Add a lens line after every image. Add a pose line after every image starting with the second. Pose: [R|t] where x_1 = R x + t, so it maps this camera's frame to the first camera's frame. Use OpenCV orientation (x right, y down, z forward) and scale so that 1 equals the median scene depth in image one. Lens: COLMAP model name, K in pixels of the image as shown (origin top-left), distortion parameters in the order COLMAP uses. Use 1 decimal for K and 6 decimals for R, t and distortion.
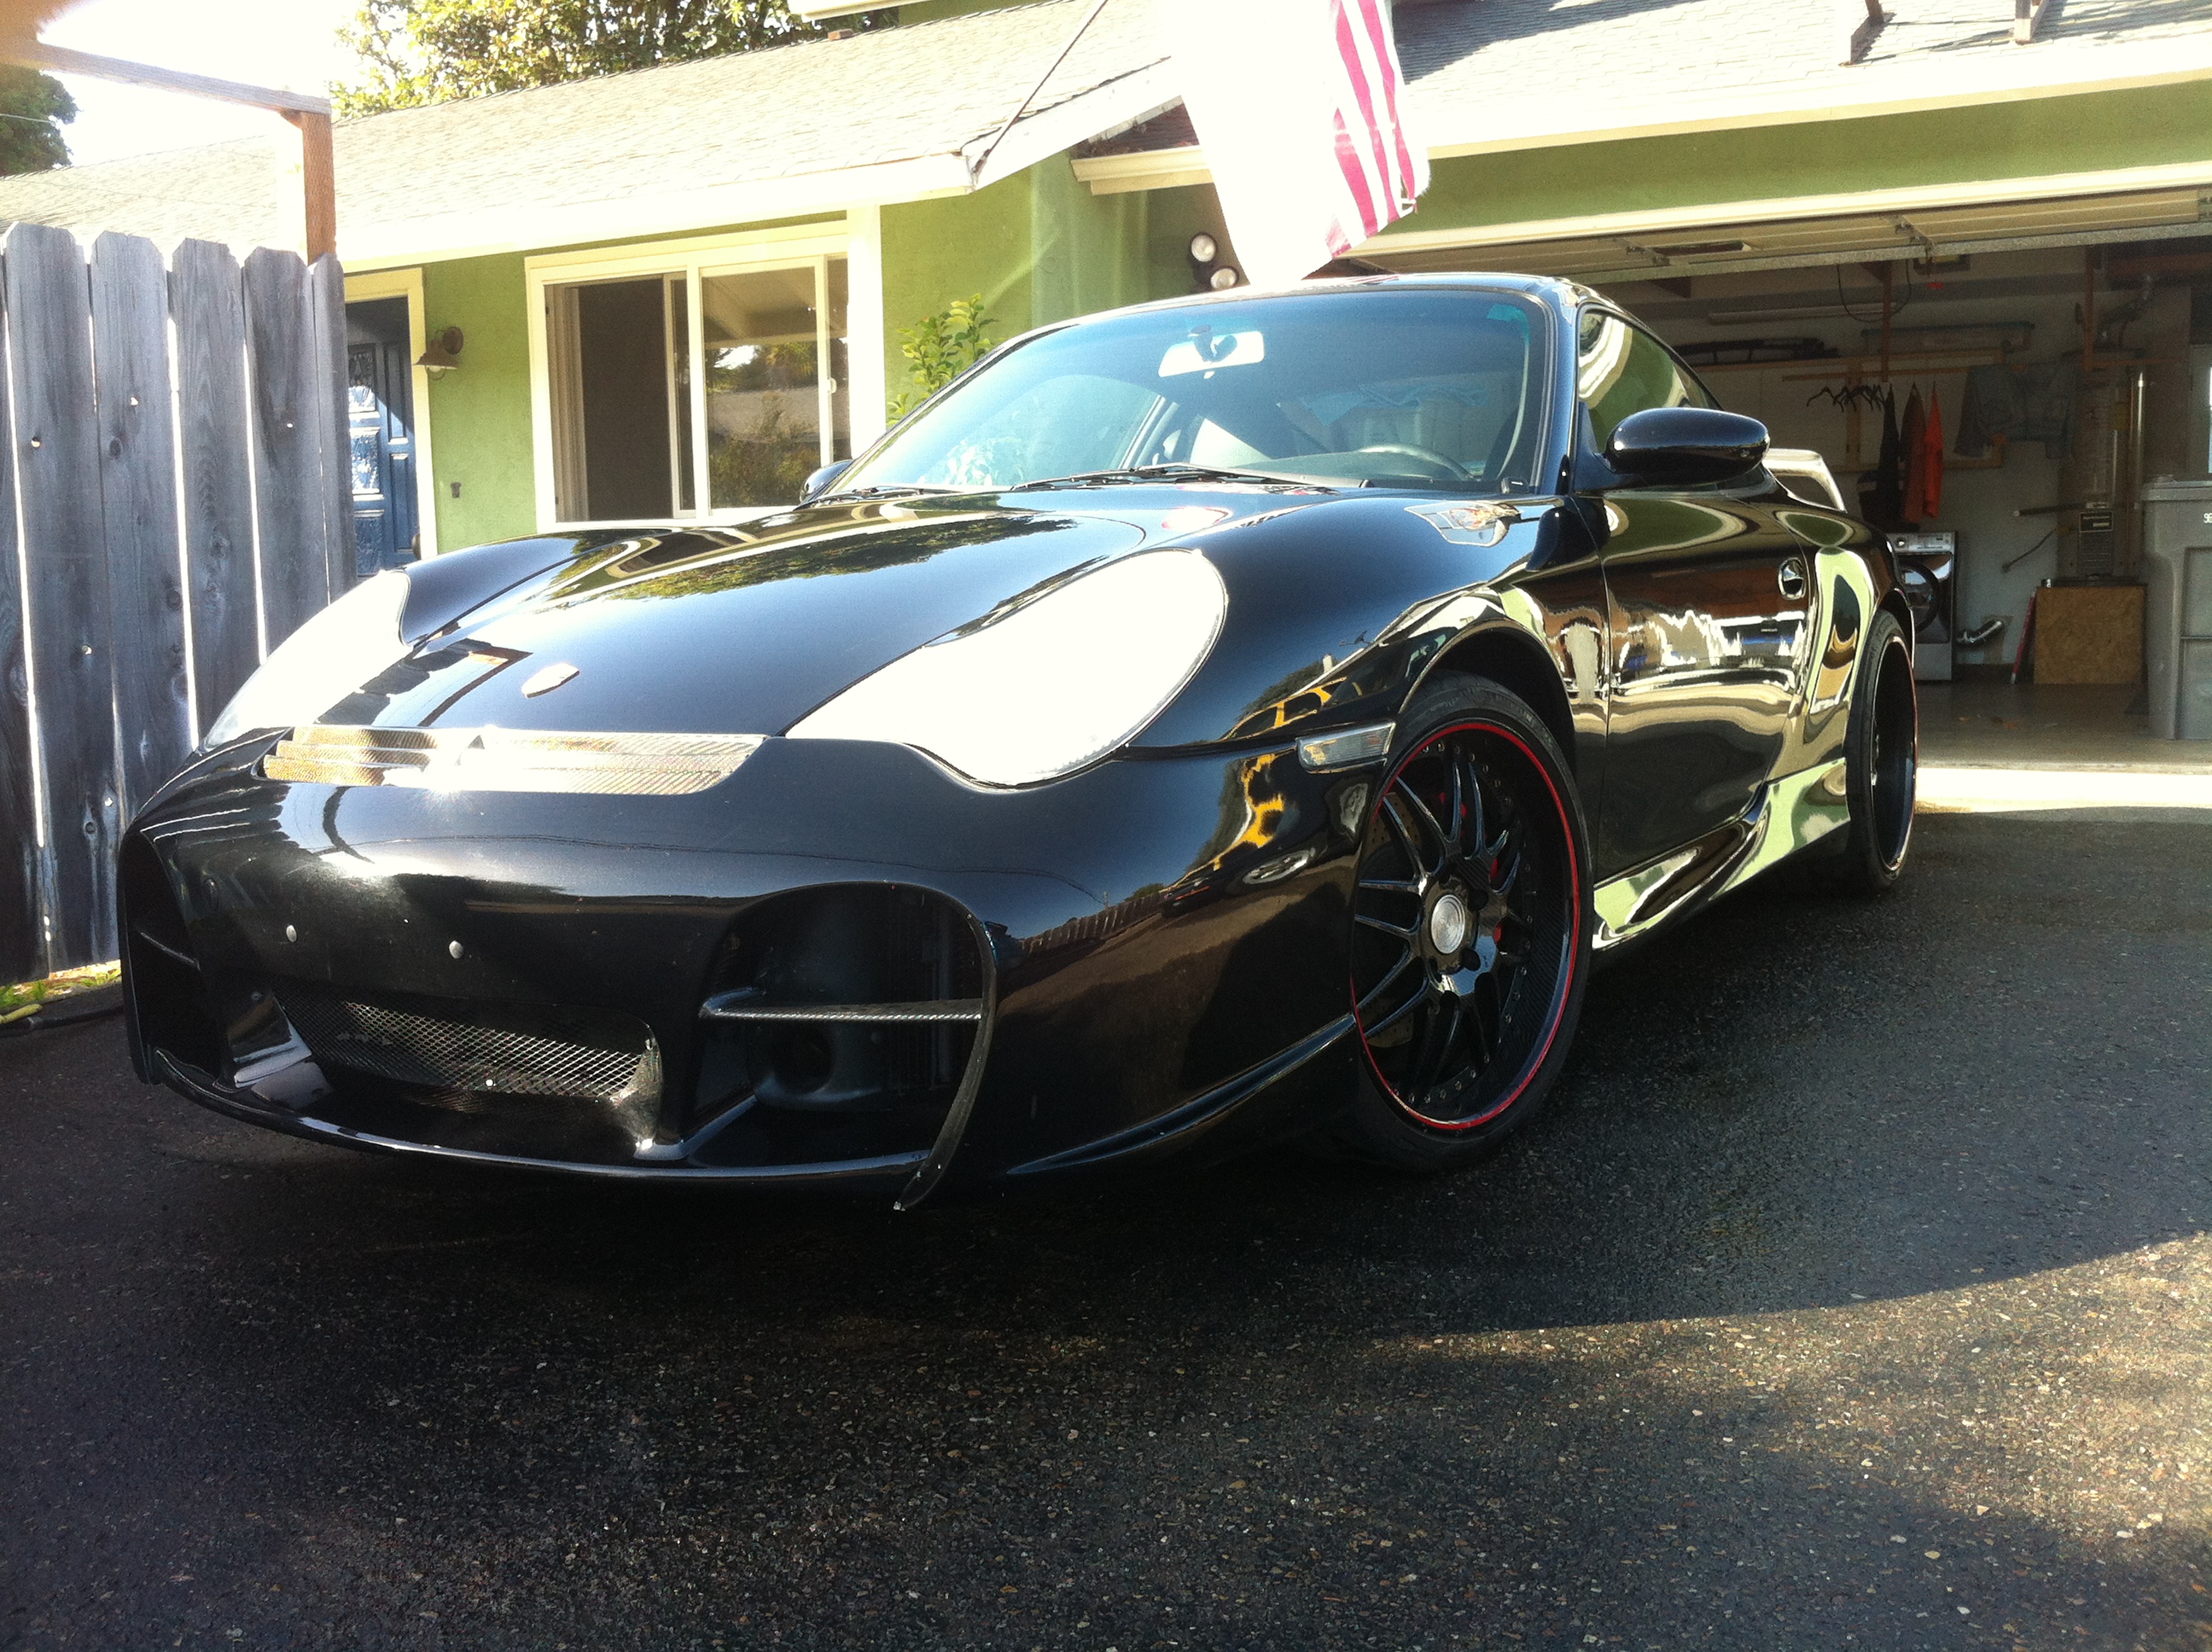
lens RADIAL K [[2284.6, 0, 1106.0], [0, 2284.6, 826.0], [0, 0, 1]] dist [0.180993, -0.488027]
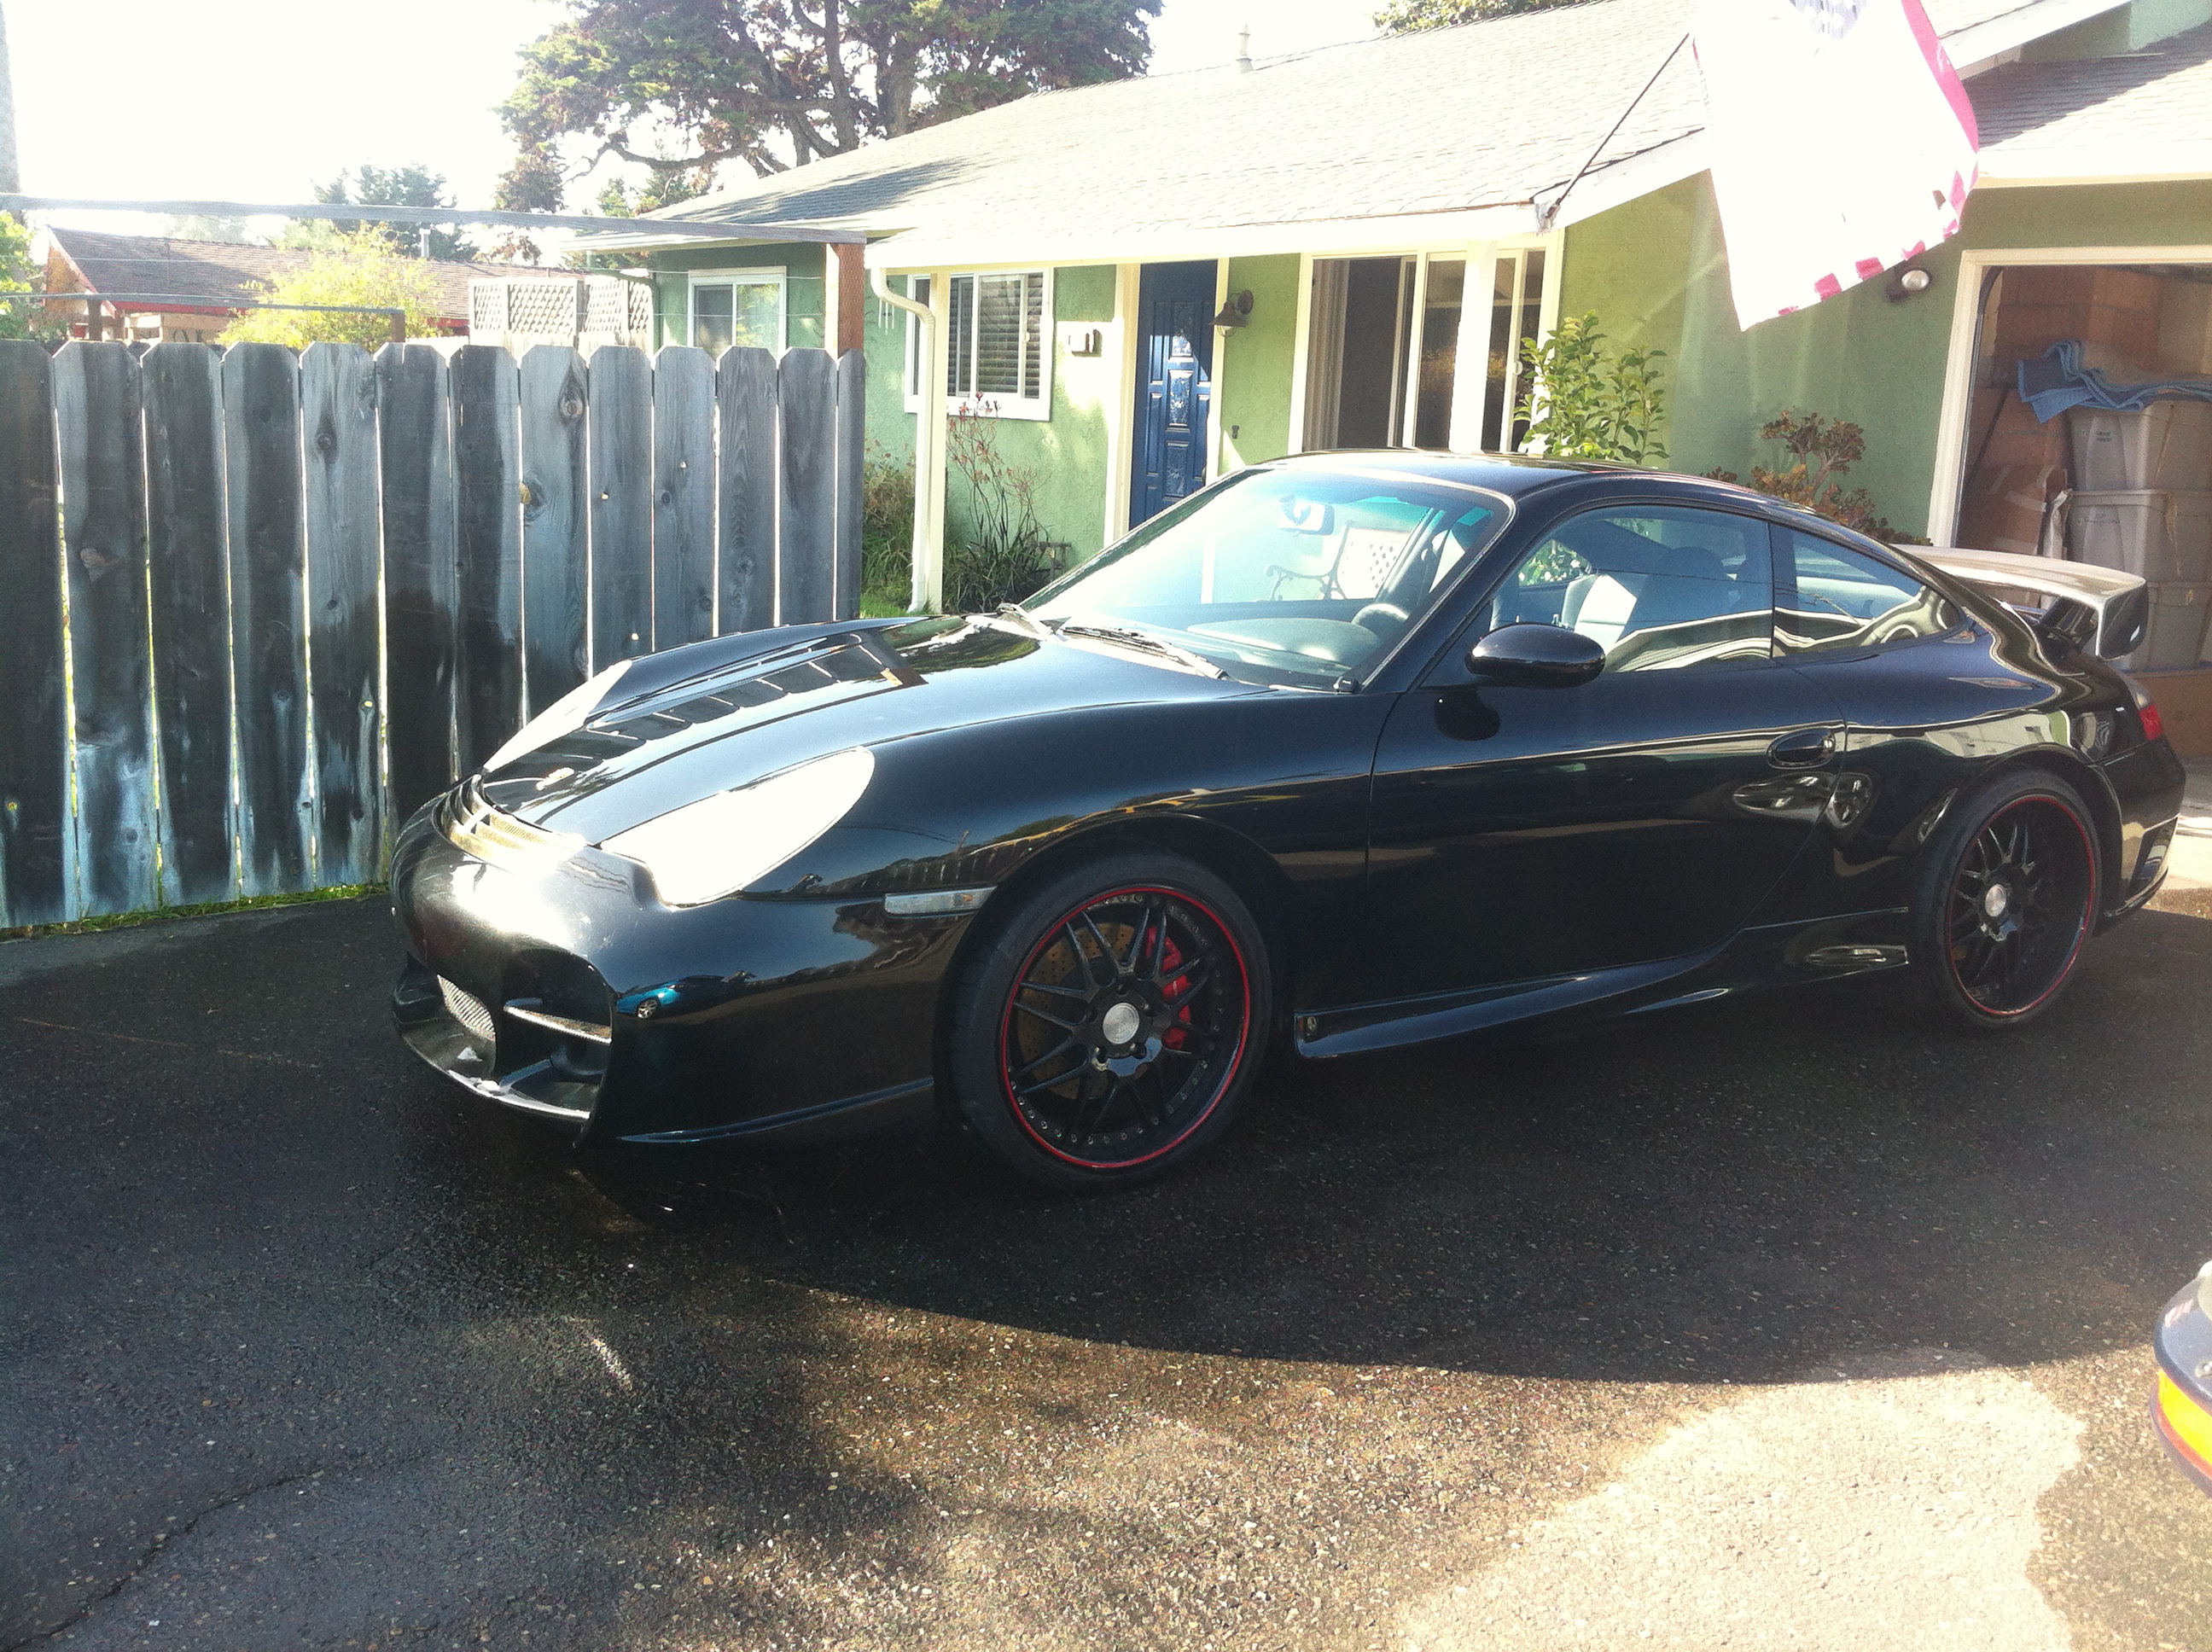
lens RADIAL K [[2250.5, 0, 1107.5], [0, 2250.5, 911.4], [0, 0, 1]] dist [0.071031, 0.000735]
pose [[0.875758, 0.170084, -0.451796, 0.466662], [-0.115197, 0.982470, 0.146567, -0.139399], [0.468805, -0.076311, 0.879999, -0.124504]]
